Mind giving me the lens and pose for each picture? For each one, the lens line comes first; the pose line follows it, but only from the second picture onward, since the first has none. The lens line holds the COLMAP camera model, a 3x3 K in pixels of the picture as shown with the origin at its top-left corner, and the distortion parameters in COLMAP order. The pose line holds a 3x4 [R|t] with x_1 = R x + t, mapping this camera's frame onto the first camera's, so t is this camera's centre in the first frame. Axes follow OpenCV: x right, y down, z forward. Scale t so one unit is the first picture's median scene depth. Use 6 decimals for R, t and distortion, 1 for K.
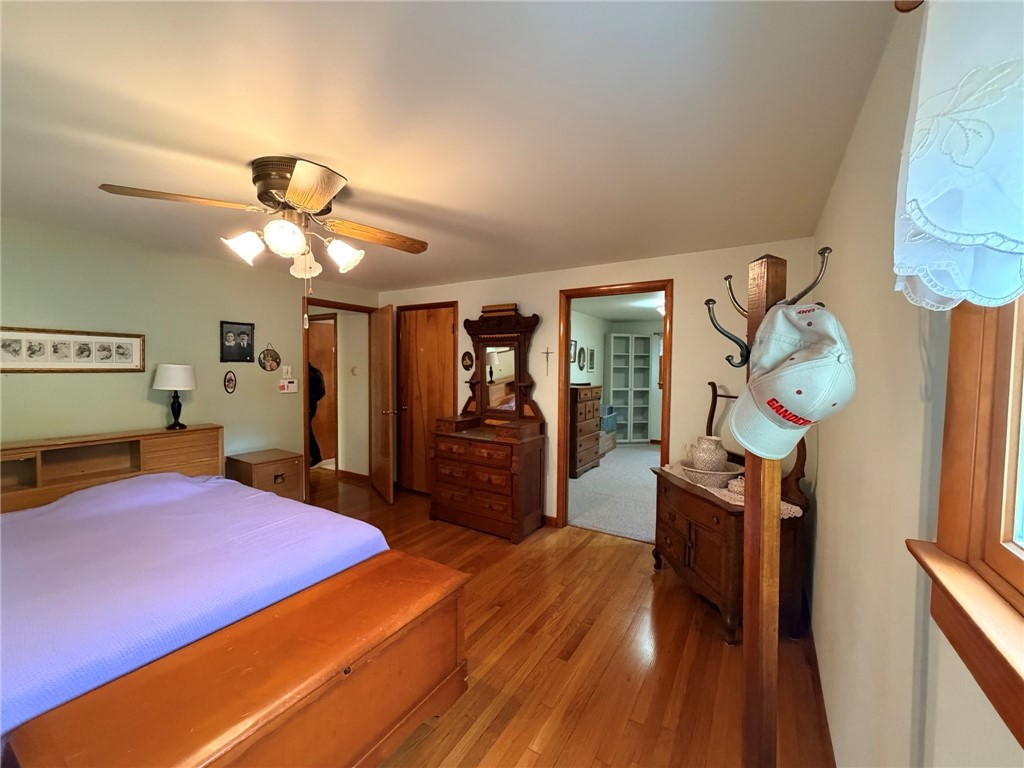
lens RADIAL K [[404.8, 0, 520.8], [0, 404.8, 380.8], [0, 0, 1]] dist [0.001641, 0.000032]
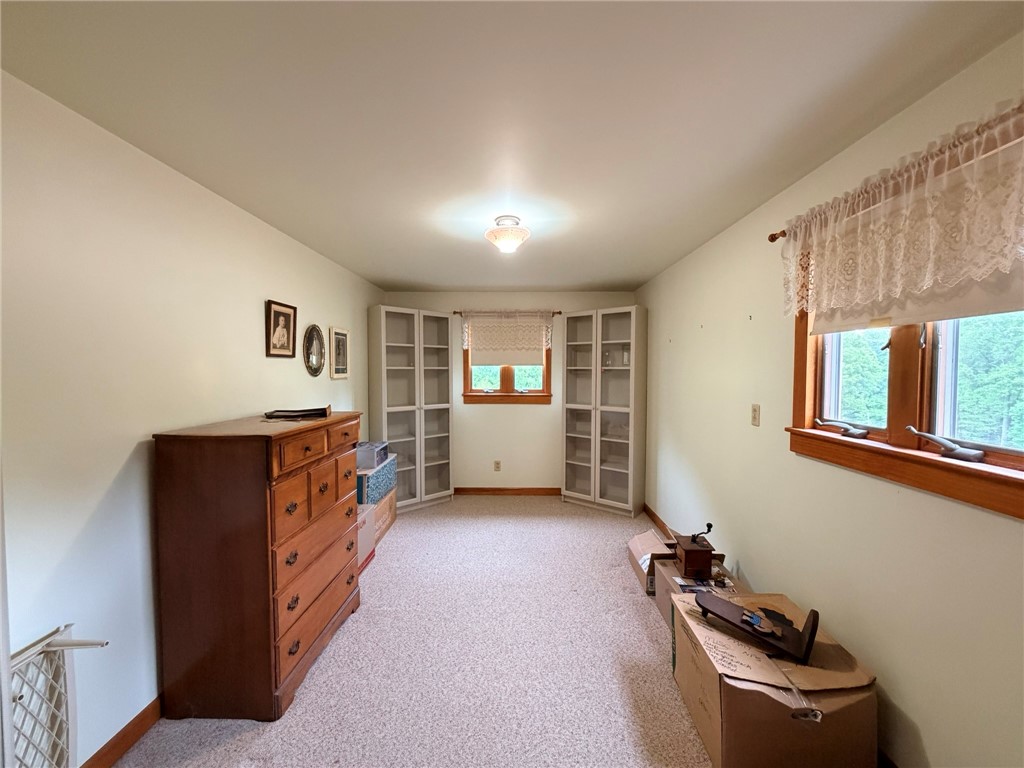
lens RADIAL K [[404.8, 0, 511.0], [0, 404.8, 385.3], [0, 0, 1]] dist [0.001641, 0.000032]
pose [[0.867268, -0.030078, 0.496932, 0.102030], [0.028208, 0.999539, 0.011268, -0.013031], [-0.497042, 0.004245, 0.867716, 0.442247]]
